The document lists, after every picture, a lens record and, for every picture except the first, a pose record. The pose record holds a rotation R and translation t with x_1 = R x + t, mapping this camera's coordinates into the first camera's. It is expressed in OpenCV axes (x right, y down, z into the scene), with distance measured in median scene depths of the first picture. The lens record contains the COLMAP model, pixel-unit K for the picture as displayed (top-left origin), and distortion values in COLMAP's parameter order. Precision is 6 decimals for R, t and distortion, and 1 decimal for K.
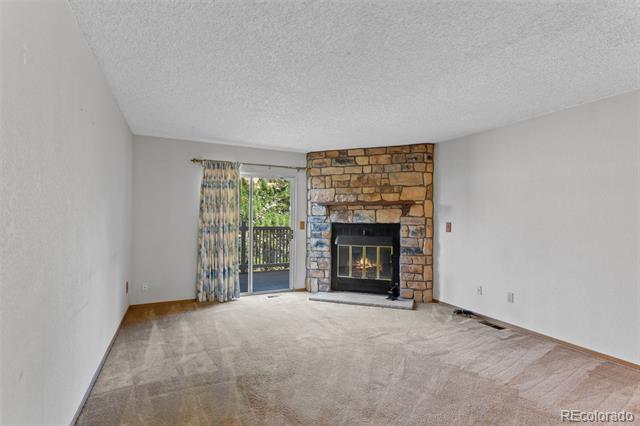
lens RADIAL K [[305.9, 0, 317.7], [0, 305.9, 211.2], [0, 0, 1]] dist [-0.003602, 0.005720]
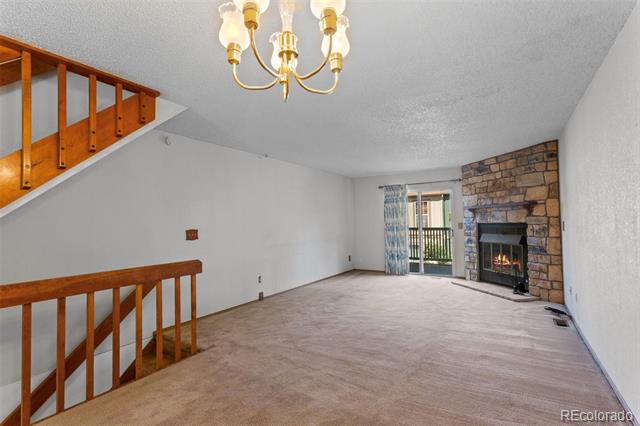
lens RADIAL K [[305.9, 0, 314.3], [0, 305.9, 213.1], [0, 0, 1]] dist [-0.003602, 0.005720]
pose [[0.516213, -0.044857, -0.855285, 0.792860], [0.040907, 0.998779, -0.027693, 0.005663], [0.855483, -0.020692, 0.517417, -0.161177]]
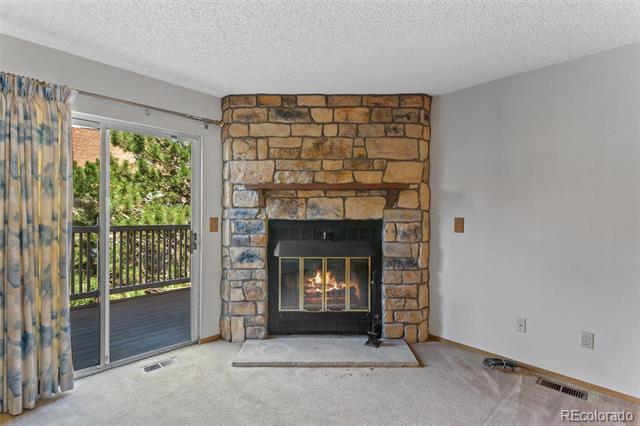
lens RADIAL K [[305.9, 0, 319.3], [0, 305.9, 212.3], [0, 0, 1]] dist [-0.003602, 0.005720]
pose [[0.943806, -0.003848, 0.330477, -0.060081], [-0.003897, 0.999733, 0.022771, 0.011055], [-0.330476, -0.022779, 0.943539, 0.455150]]
